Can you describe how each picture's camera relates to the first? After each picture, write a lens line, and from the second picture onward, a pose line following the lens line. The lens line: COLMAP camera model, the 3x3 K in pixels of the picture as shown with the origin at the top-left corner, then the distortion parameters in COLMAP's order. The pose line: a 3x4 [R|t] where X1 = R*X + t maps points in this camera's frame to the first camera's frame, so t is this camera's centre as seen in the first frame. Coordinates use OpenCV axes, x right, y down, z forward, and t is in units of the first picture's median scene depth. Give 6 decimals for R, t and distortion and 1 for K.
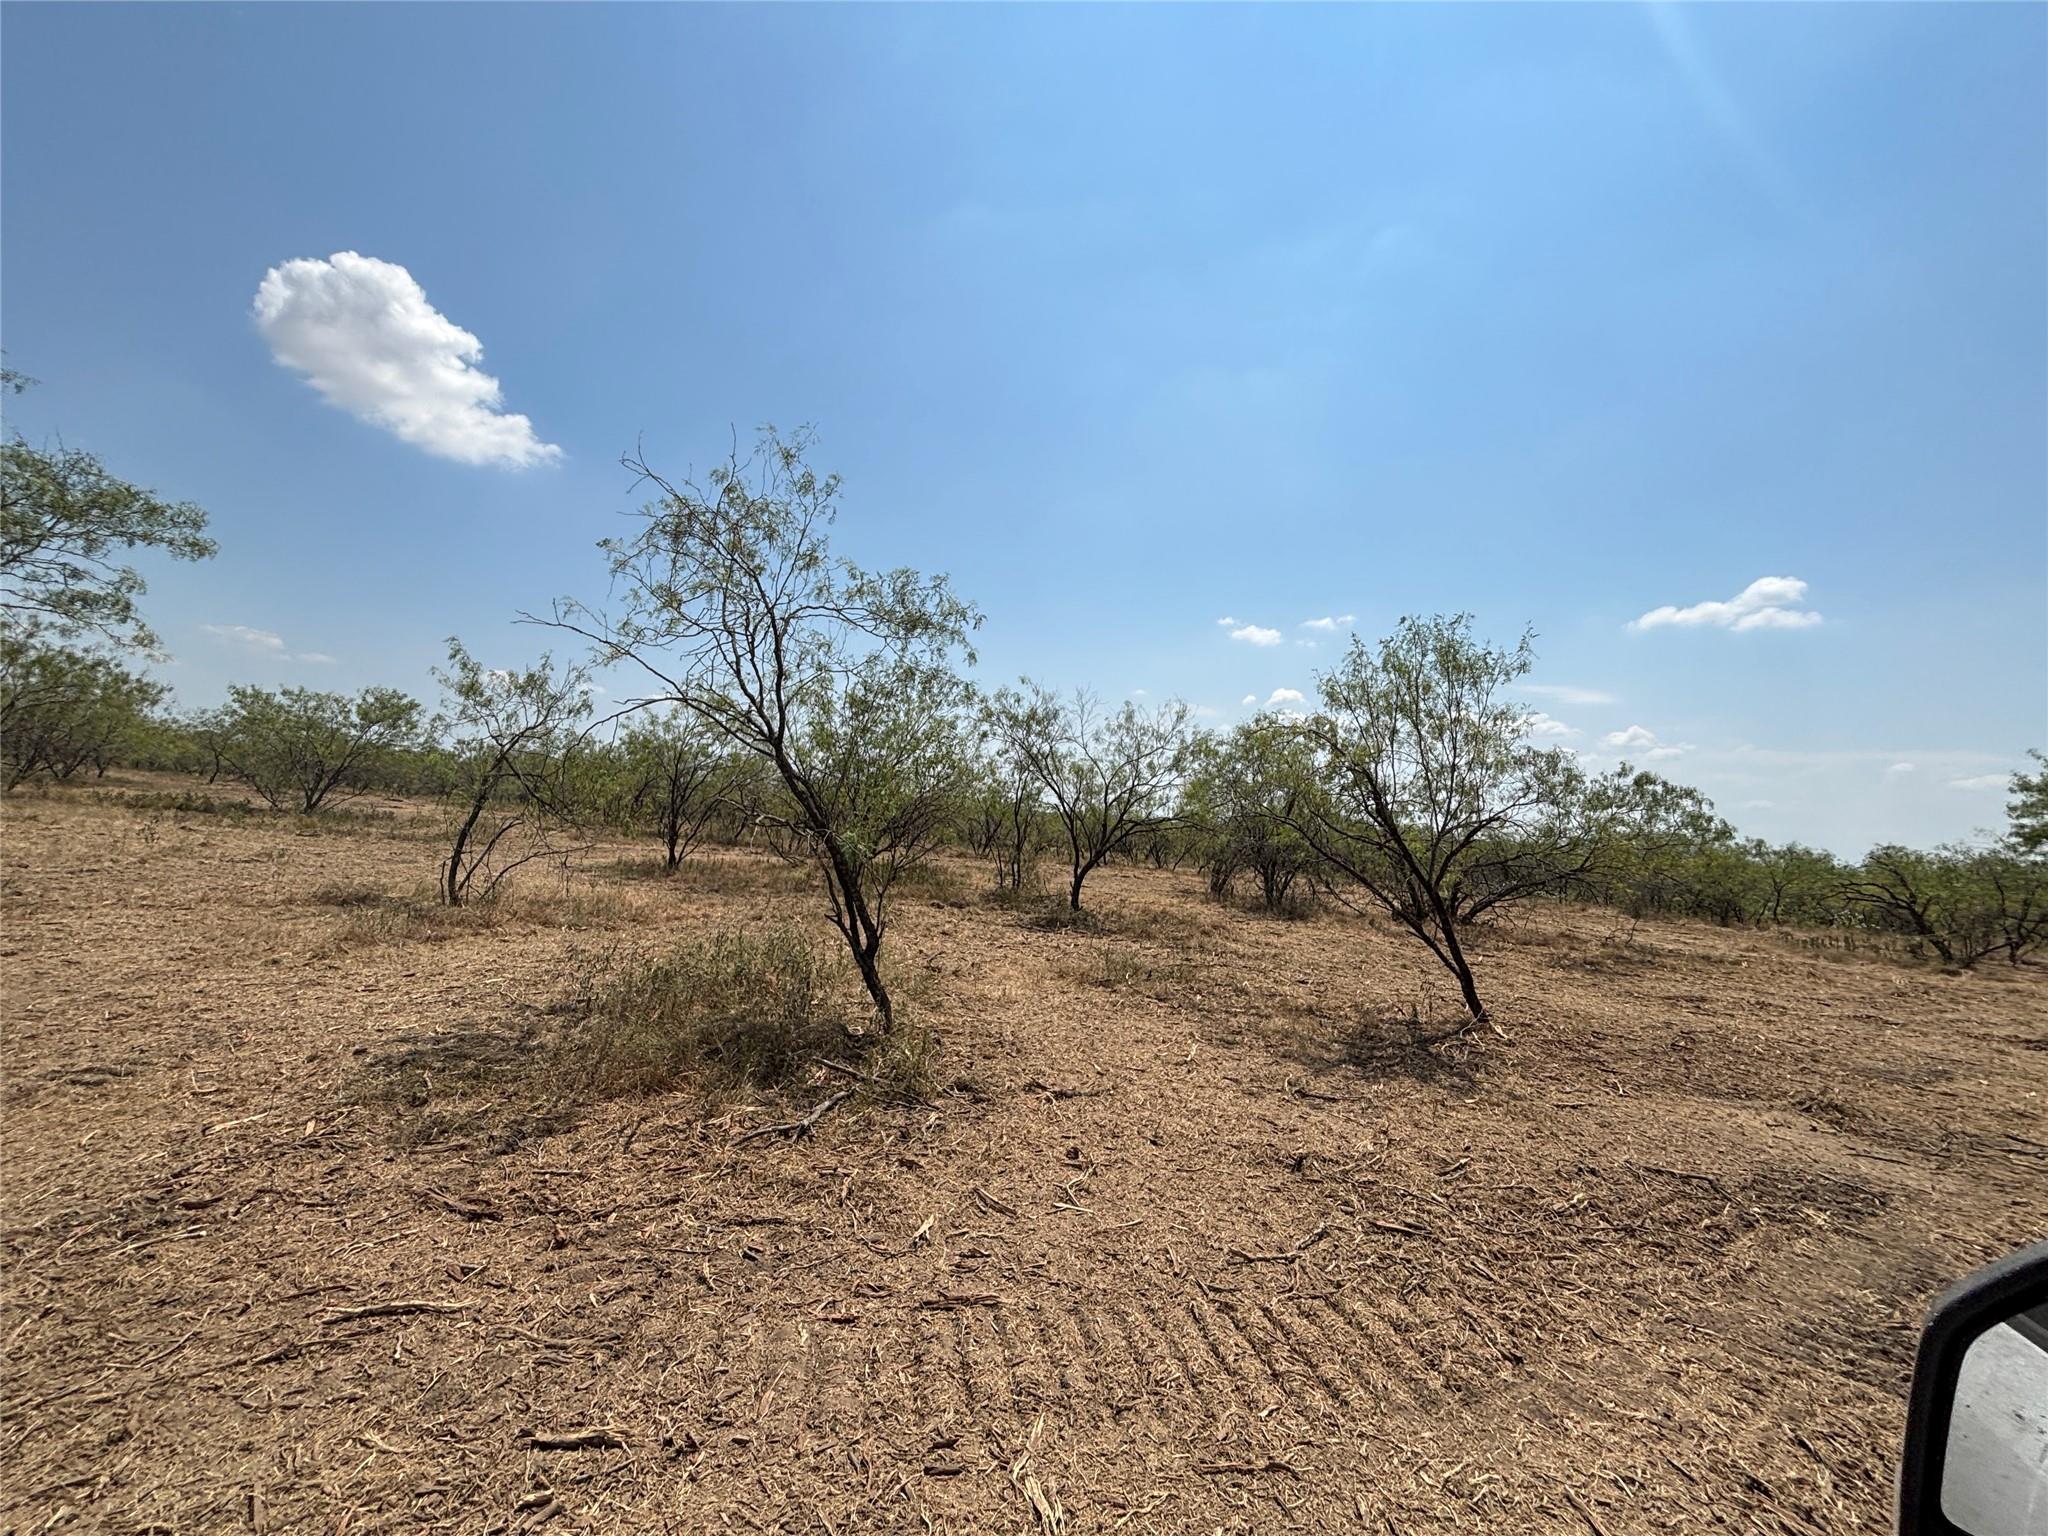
lens RADIAL K [[828.4, 0, 1028.0], [0, 828.4, 769.2], [0, 0, 1]] dist [0.010543, -0.002106]
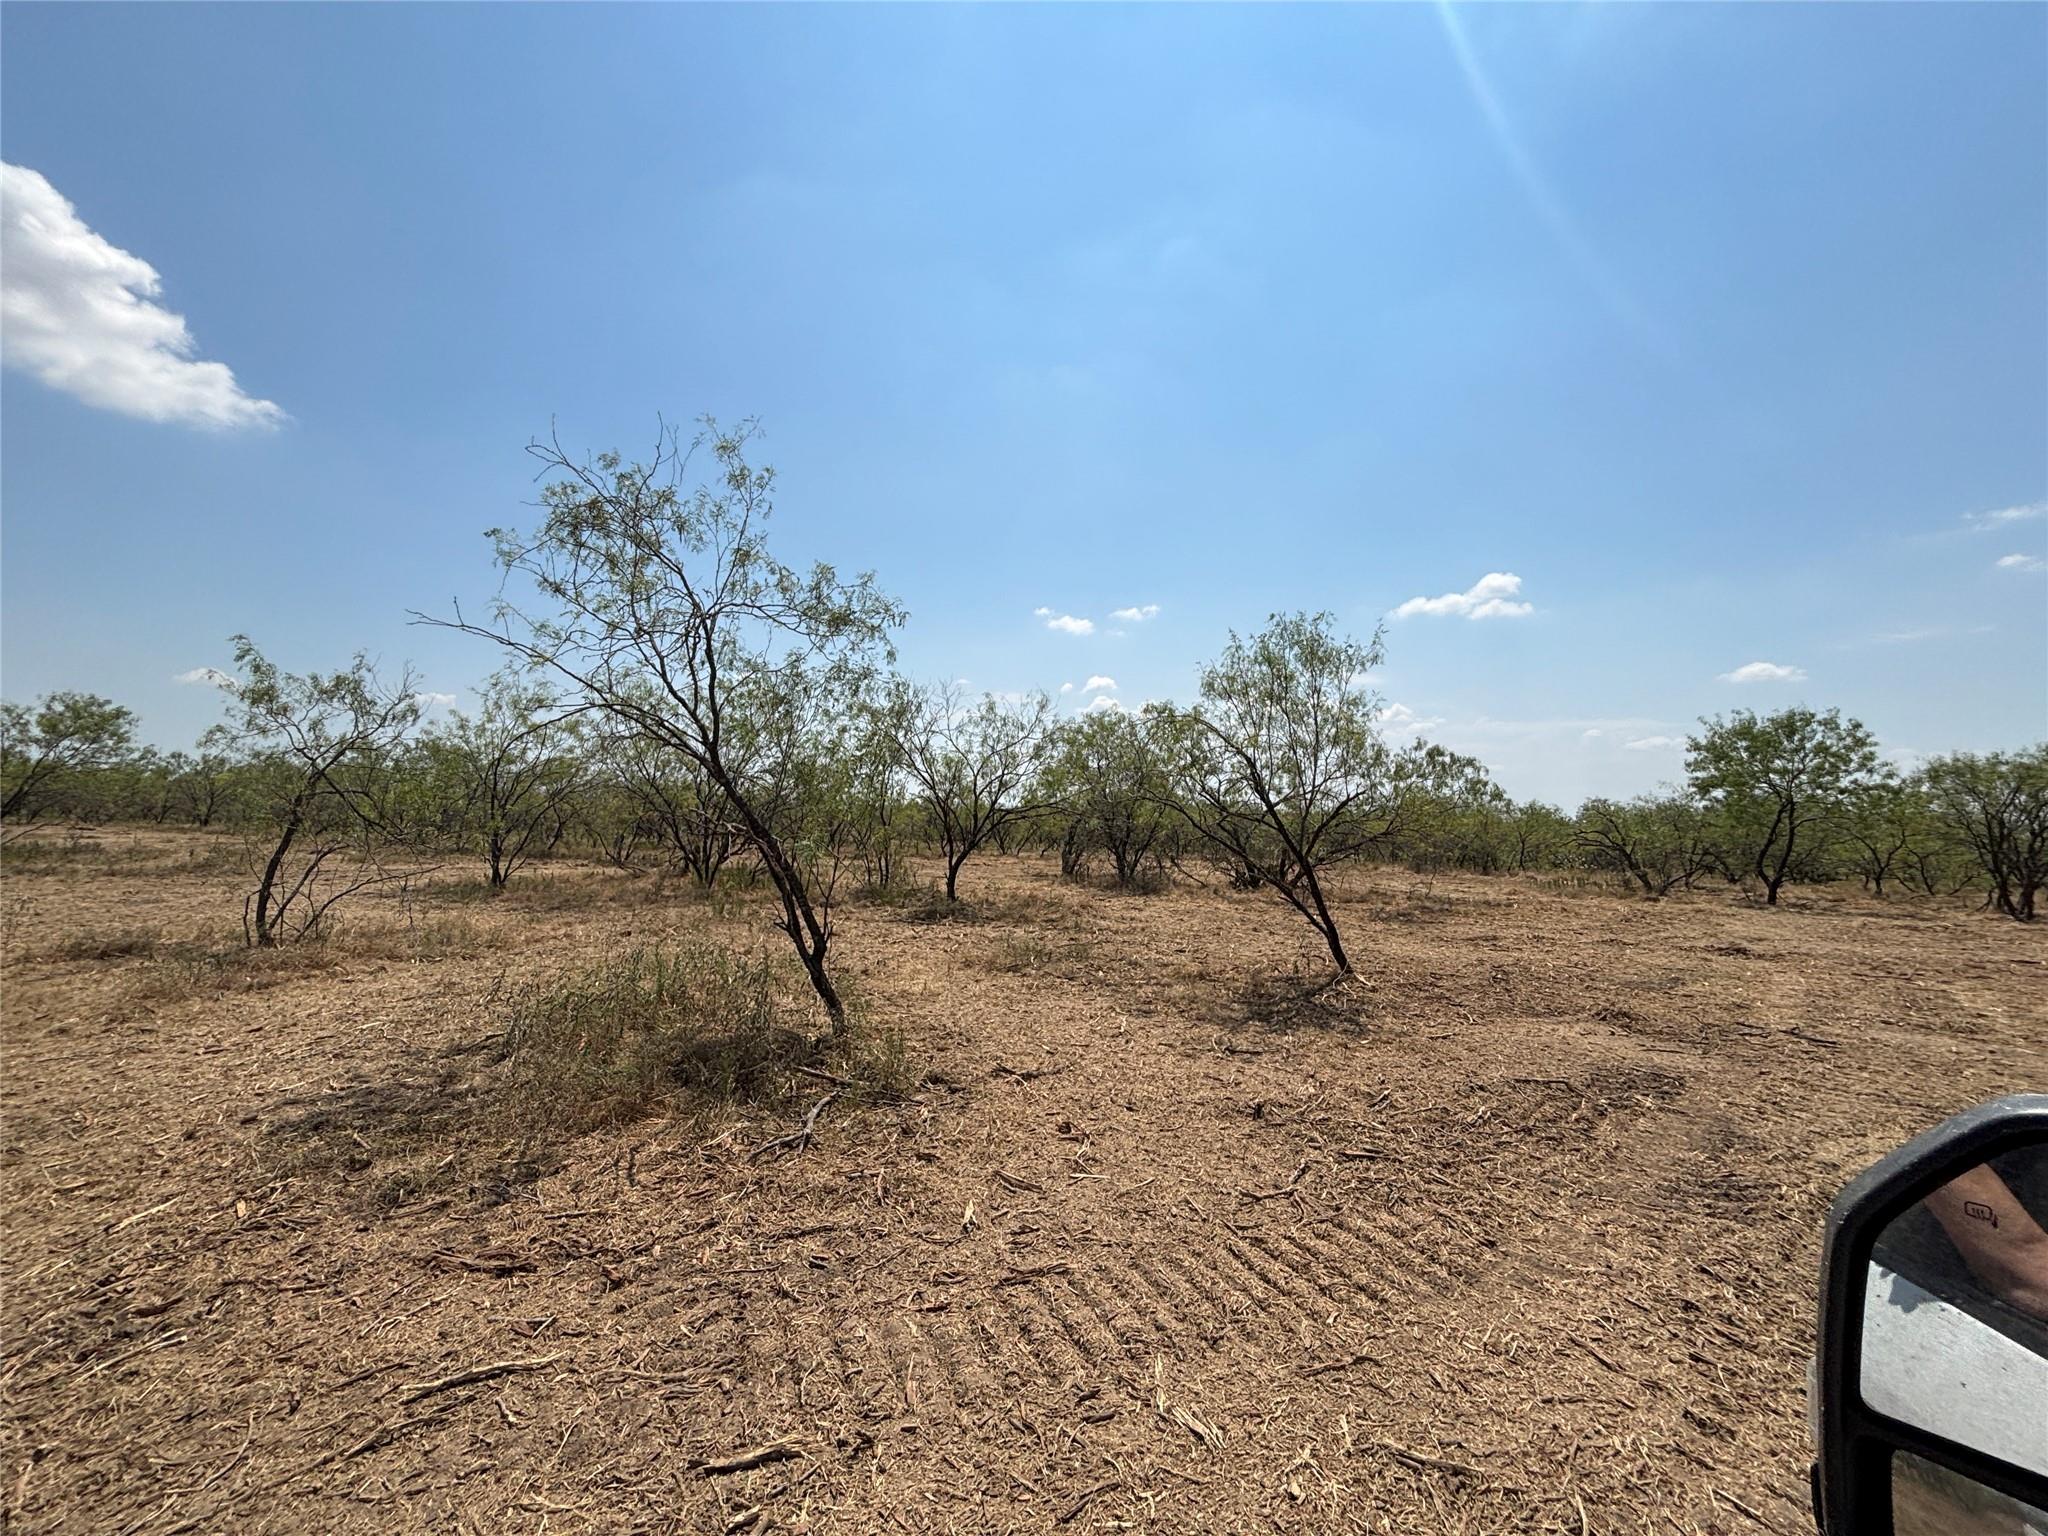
lens RADIAL K [[828.4, 0, 1024.2], [0, 828.4, 773.1], [0, 0, 1]] dist [0.010543, -0.002106]
pose [[0.977562, -0.040143, 0.206788, -0.155112], [0.036562, 0.999108, 0.021107, -0.009788], [-0.207451, -0.013073, 0.978158, -0.012376]]
